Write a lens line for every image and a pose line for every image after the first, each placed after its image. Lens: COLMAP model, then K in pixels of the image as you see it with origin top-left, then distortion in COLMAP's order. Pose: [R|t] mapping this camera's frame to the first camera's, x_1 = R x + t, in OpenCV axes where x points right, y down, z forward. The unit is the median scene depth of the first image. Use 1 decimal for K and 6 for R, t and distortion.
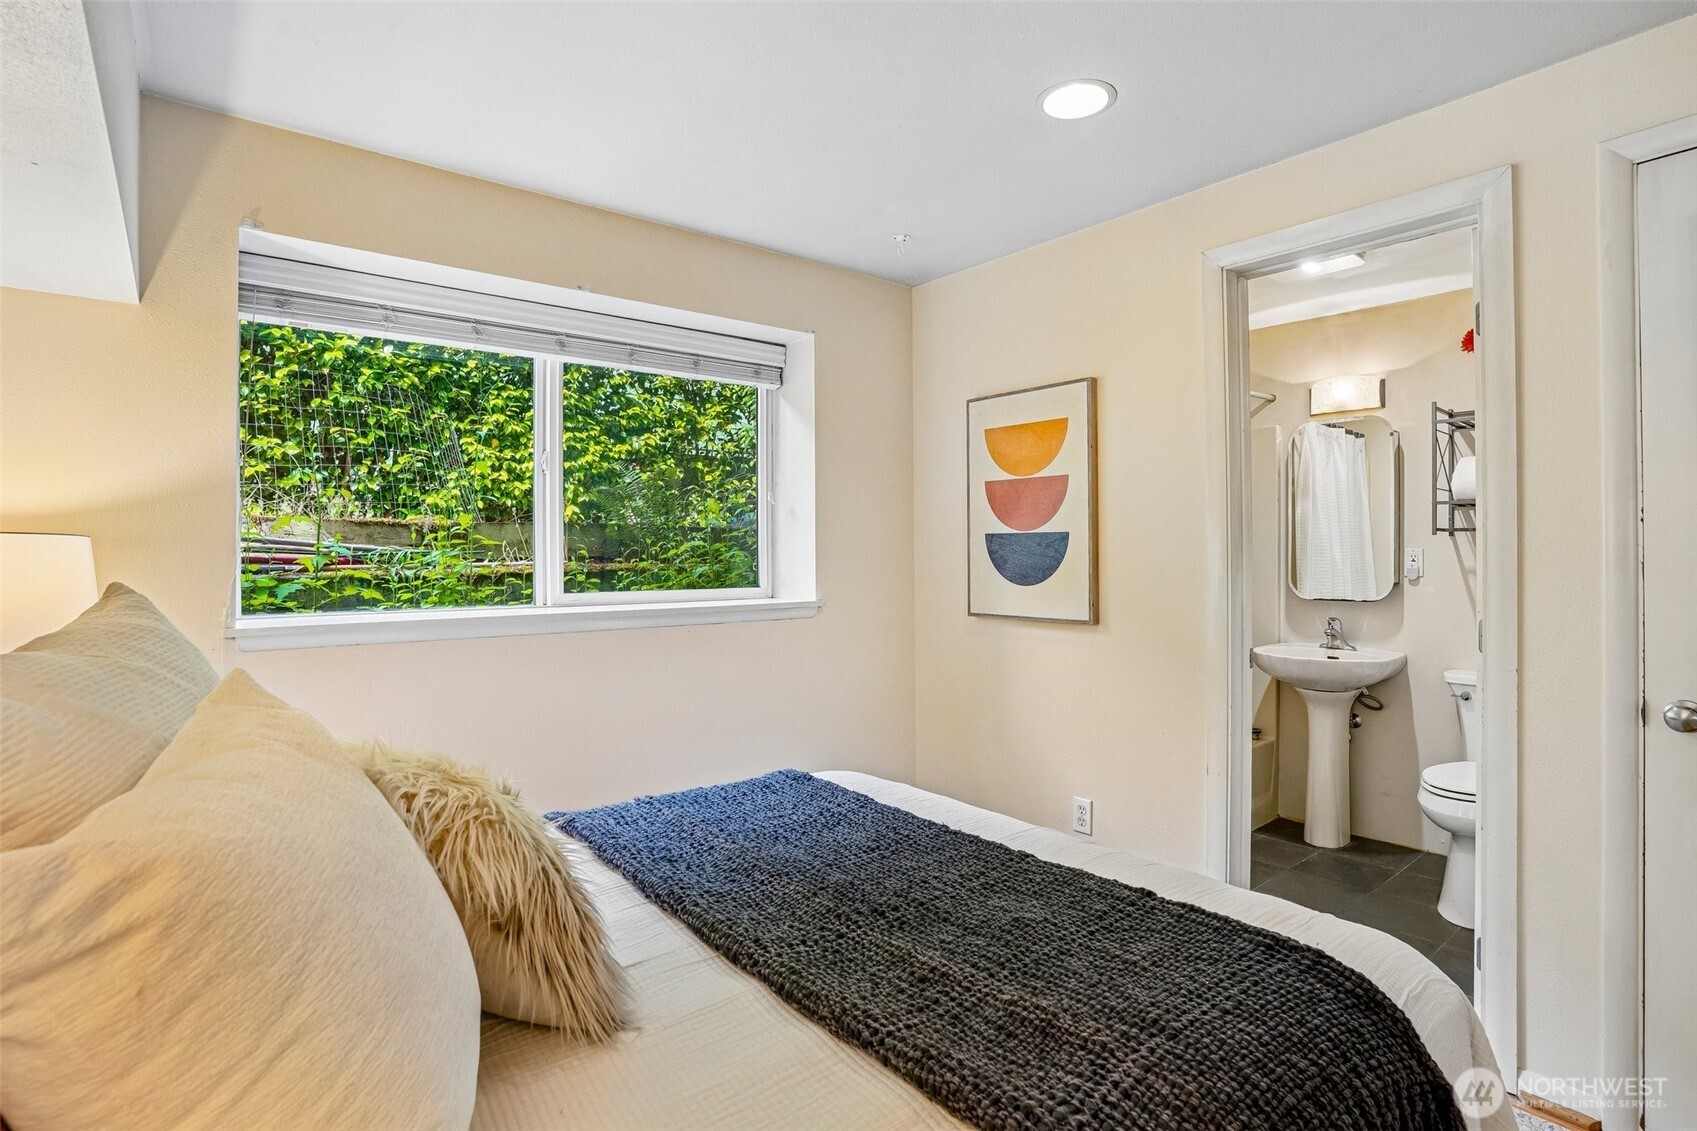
lens RADIAL K [[838.6, 0, 844.6], [0, 838.6, 559.0], [0, 0, 1]] dist [-0.078495, 0.030626]
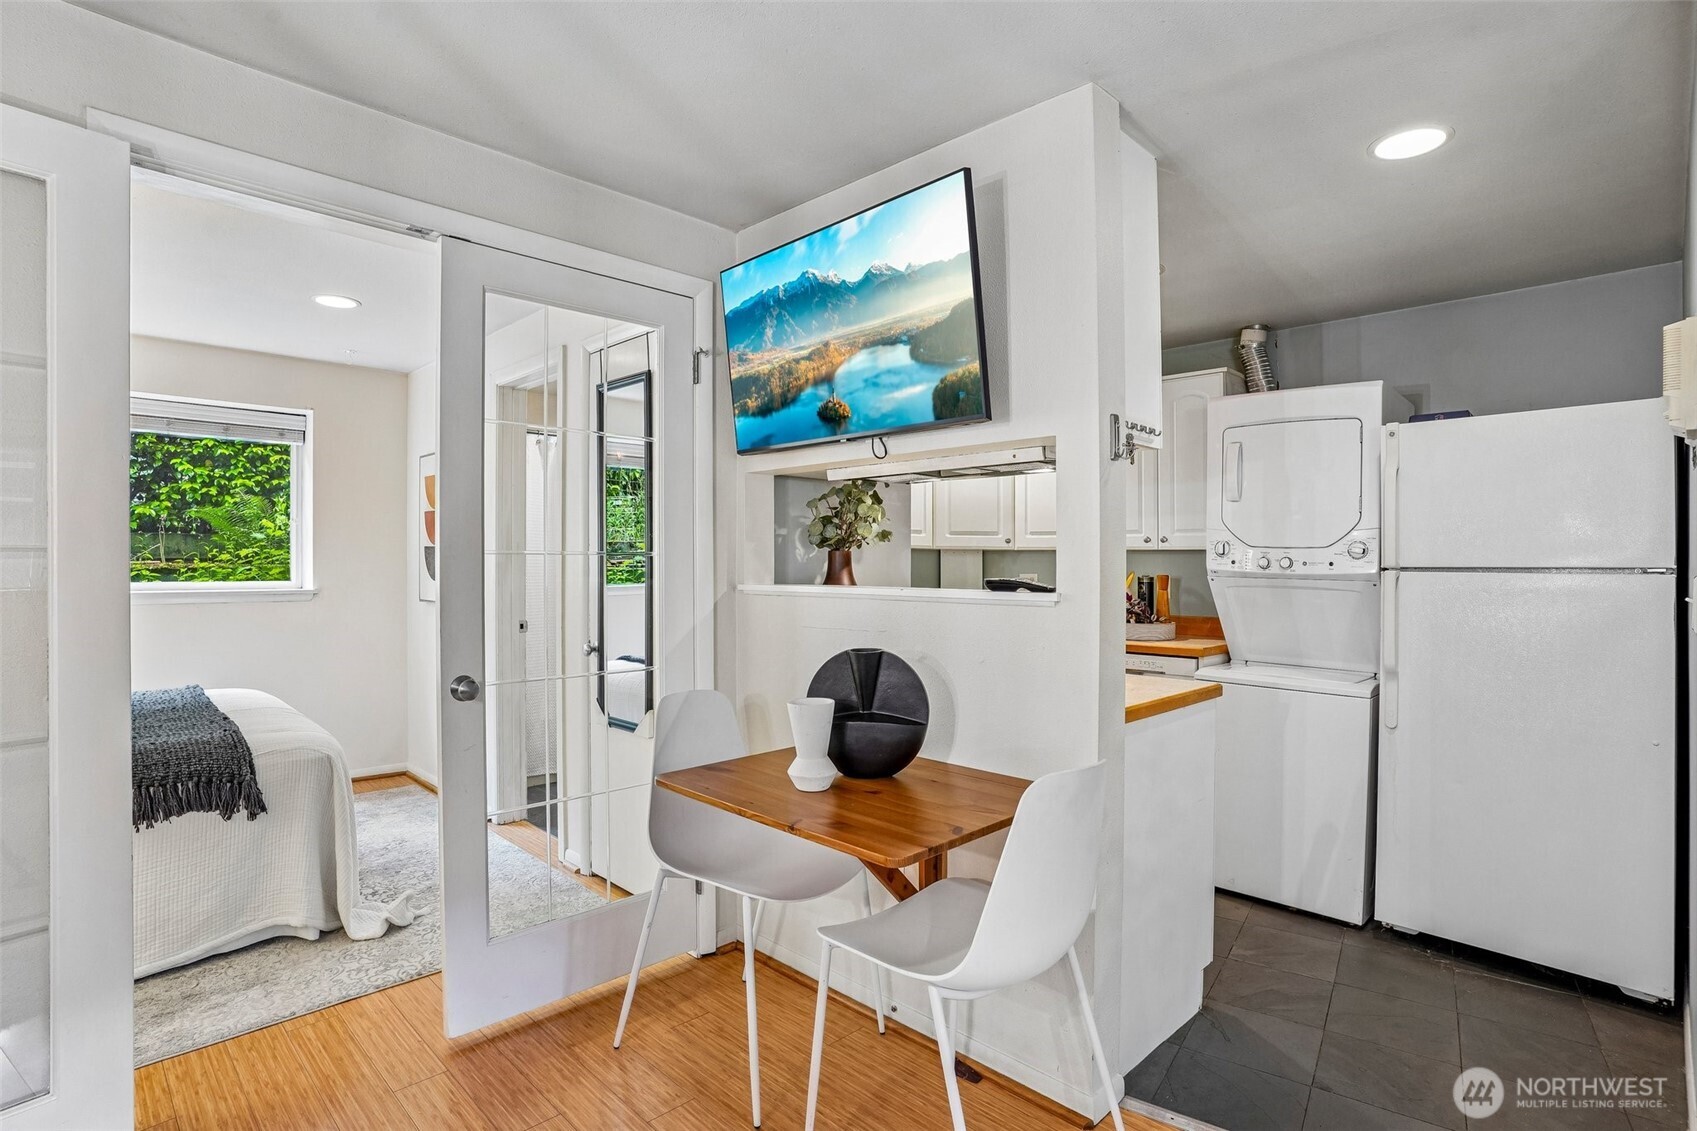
lens RADIAL K [[838.6, 0, 850.8], [0, 838.6, 557.4], [0, 0, 1]] dist [-0.078495, 0.030626]
pose [[0.993515, 0.012509, 0.113014, 0.890093], [-0.011599, 0.999895, -0.008705, -0.007206], [-0.113111, 0.007338, 0.993555, -0.651279]]
